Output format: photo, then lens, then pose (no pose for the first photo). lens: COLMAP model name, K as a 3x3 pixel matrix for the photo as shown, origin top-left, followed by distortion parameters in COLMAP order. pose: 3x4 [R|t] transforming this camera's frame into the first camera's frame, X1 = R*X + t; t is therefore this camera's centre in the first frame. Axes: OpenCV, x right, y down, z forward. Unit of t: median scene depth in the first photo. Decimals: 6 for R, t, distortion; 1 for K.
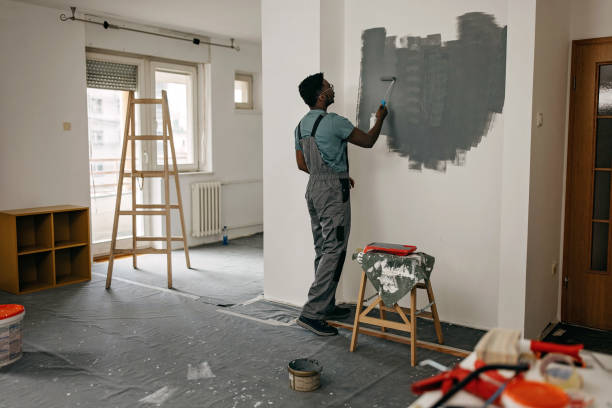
lens RADIAL K [[599.4, 0, 306.0], [0, 599.4, 204.0], [0, 0, 1]] dist [0.058217, 0.005005]
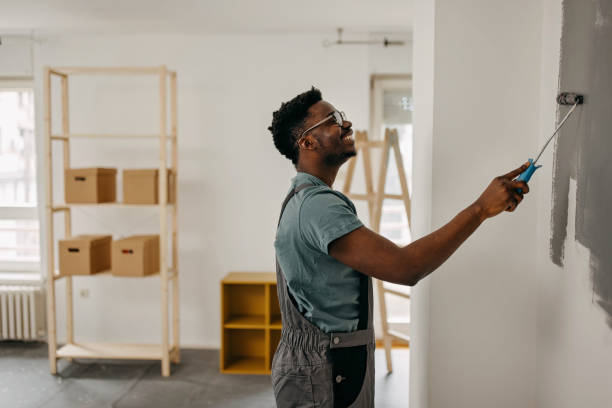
lens RADIAL K [[599.4, 0, 306.0], [0, 599.4, 204.0], [0, 0, 1]] dist [0.058217, 0.005005]
pose [[0.568511, 0.061220, -0.820395, 0.284357], [-0.094340, 0.995500, 0.008911, -0.109215], [0.817248, 0.072330, 0.571728, 0.595316]]
